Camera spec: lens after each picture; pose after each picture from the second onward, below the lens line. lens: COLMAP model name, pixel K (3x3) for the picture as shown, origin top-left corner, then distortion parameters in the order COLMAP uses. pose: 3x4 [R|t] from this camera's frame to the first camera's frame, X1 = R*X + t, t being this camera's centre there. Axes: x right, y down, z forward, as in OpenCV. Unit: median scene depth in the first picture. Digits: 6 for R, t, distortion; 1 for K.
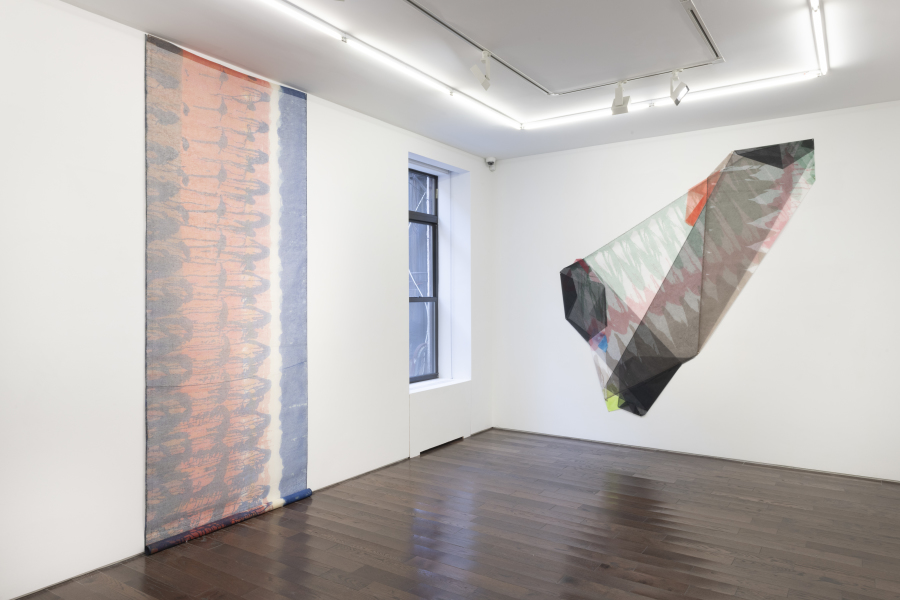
lens RADIAL K [[617.9, 0, 410.2], [0, 617.9, 302.9], [0, 0, 1]] dist [0.006384, -0.006134]
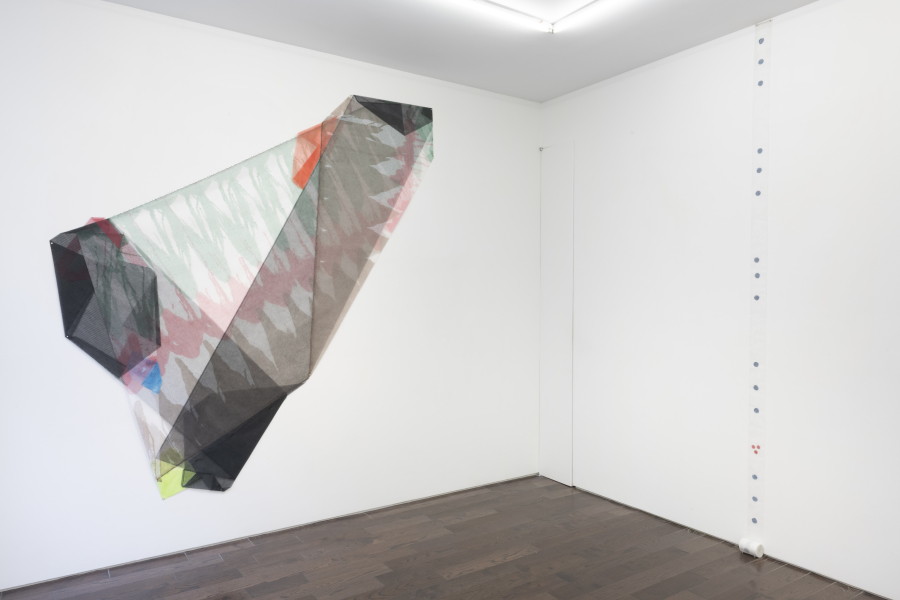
lens RADIAL K [[617.9, 0, 429.1], [0, 617.9, 302.5], [0, 0, 1]] dist [0.006384, -0.006134]
pose [[0.316485, -0.010137, 0.948543, -0.137924], [0.003835, 0.999948, 0.009407, -0.005909], [-0.948590, 0.000661, 0.316508, 0.642794]]
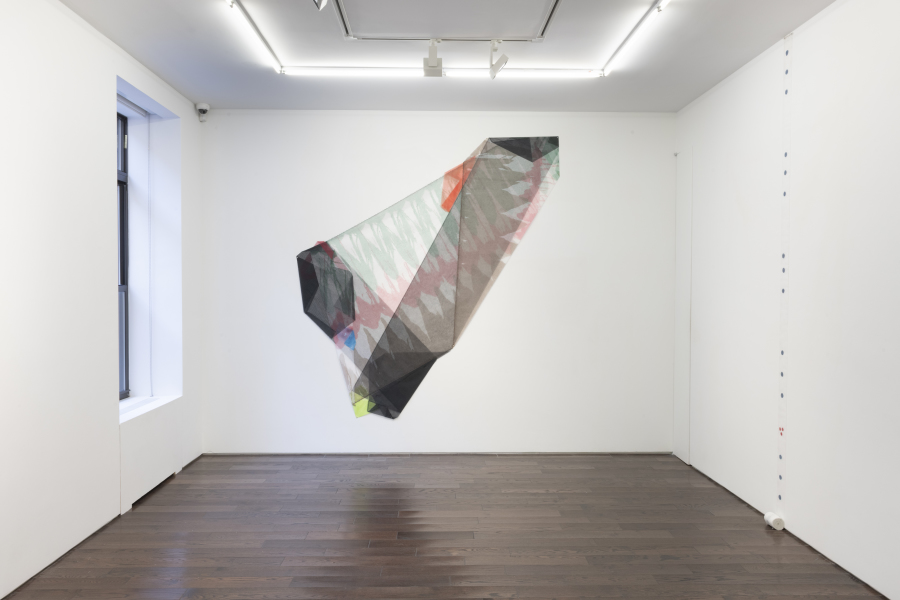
lens RADIAL K [[688.8, 0, 426.1], [0, 688.8, 301.3], [0, 0, 1]] dist [0.007957, -0.019460]
pose [[0.796948, -0.006812, 0.604009, -0.201449], [-0.000965, 0.999921, 0.012550, -0.001243], [-0.604047, -0.010585, 0.796879, 0.179292]]
